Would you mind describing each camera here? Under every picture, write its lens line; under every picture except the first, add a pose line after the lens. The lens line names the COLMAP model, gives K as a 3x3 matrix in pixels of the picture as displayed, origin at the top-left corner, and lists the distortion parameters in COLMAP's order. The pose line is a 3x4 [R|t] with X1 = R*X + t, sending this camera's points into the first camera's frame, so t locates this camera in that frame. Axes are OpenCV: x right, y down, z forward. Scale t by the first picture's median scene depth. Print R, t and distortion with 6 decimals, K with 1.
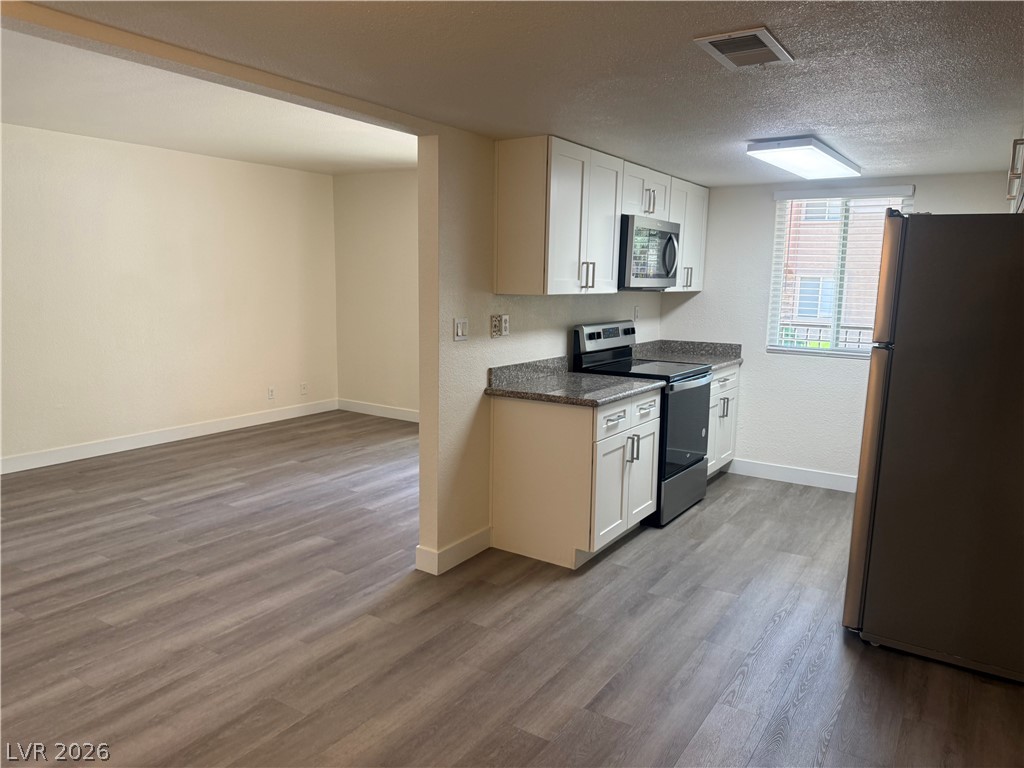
lens RADIAL K [[723.2, 0, 502.8], [0, 723.2, 382.1], [0, 0, 1]] dist [0.072928, -0.095479]
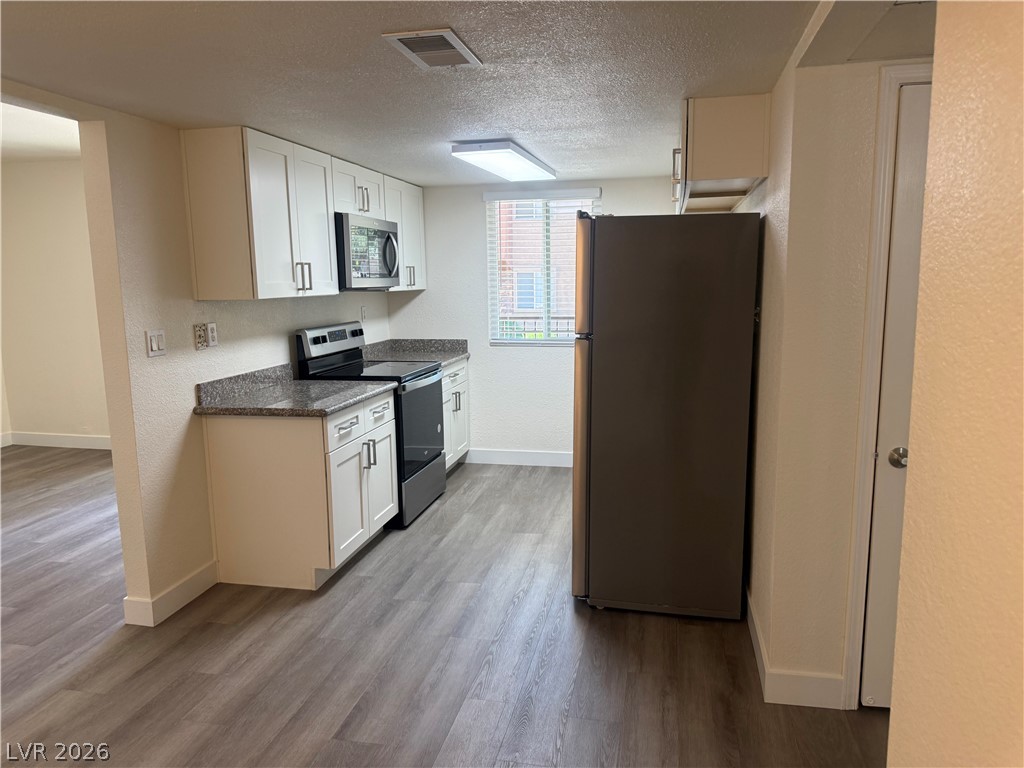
lens RADIAL K [[723.2, 0, 517.2], [0, 723.2, 385.8], [0, 0, 1]] dist [0.072928, -0.095479]
pose [[0.927754, -0.085055, 0.363371, 0.016773], [0.081520, 0.996356, 0.025083, -0.007155], [-0.364180, 0.006351, 0.931307, 0.017637]]
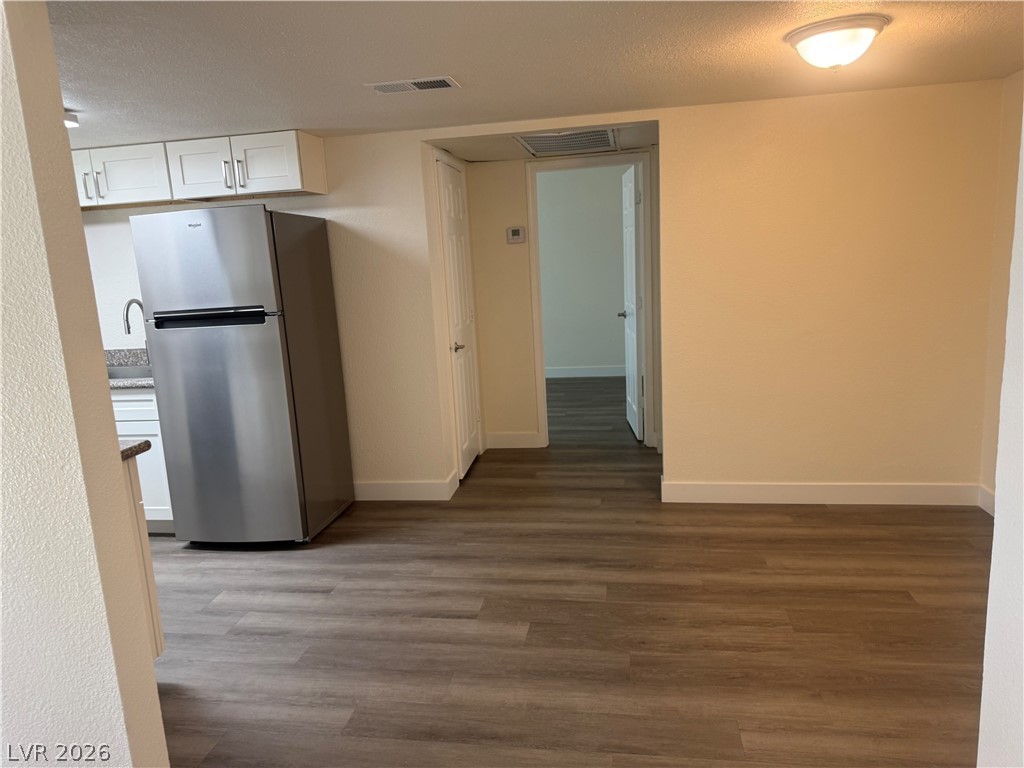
lens RADIAL K [[723.2, 0, 508.0], [0, 723.2, 382.6], [0, 0, 1]] dist [0.072928, -0.095479]
pose [[-0.408939, -0.154910, 0.899318, -0.542110], [0.179882, 0.952468, 0.245861, -0.117801], [-0.894657, 0.262313, -0.361635, 0.763178]]
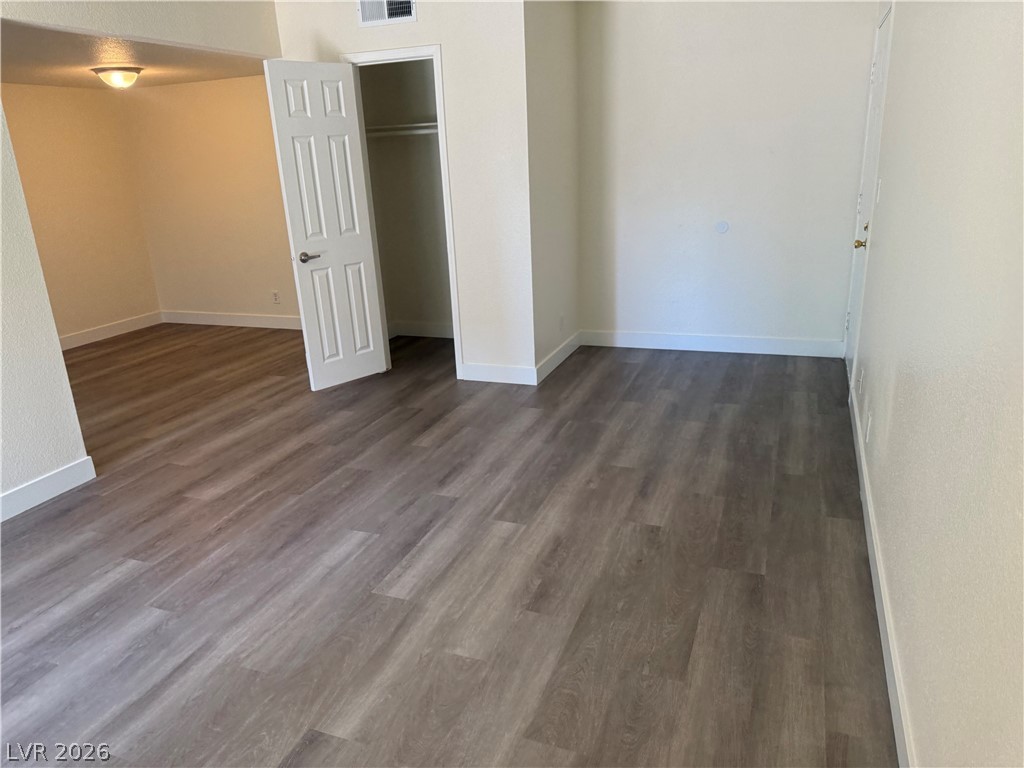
lens RADIAL K [[723.2, 0, 507.4], [0, 723.2, 385.6], [0, 0, 1]] dist [0.072928, -0.095479]
pose [[-0.976563, 0.093733, -0.193747, -0.425105], [0.000357, 0.900893, 0.434041, -0.253798], [0.215230, 0.423800, -0.879812, 1.699724]]
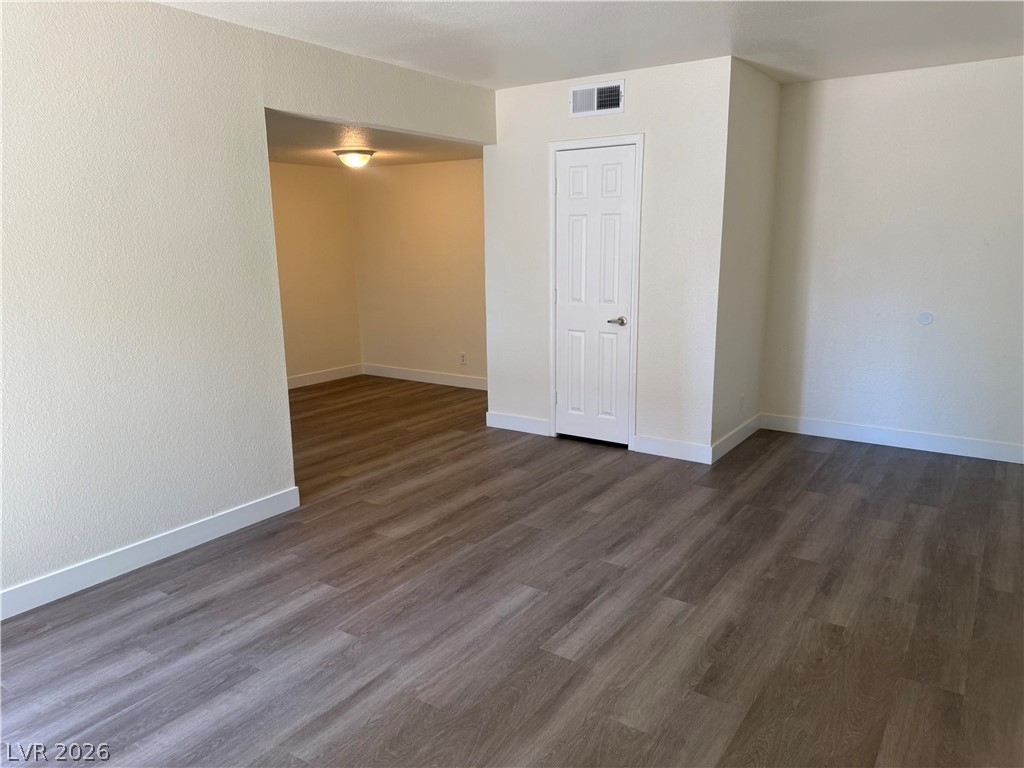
lens RADIAL K [[723.2, 0, 521.2], [0, 723.2, 384.2], [0, 0, 1]] dist [0.072928, -0.095479]
pose [[-0.999971, -0.006171, 0.004468, -0.401481], [-0.004277, 0.939991, 0.341174, -0.259025], [-0.006305, 0.341145, -0.939990, 1.723183]]
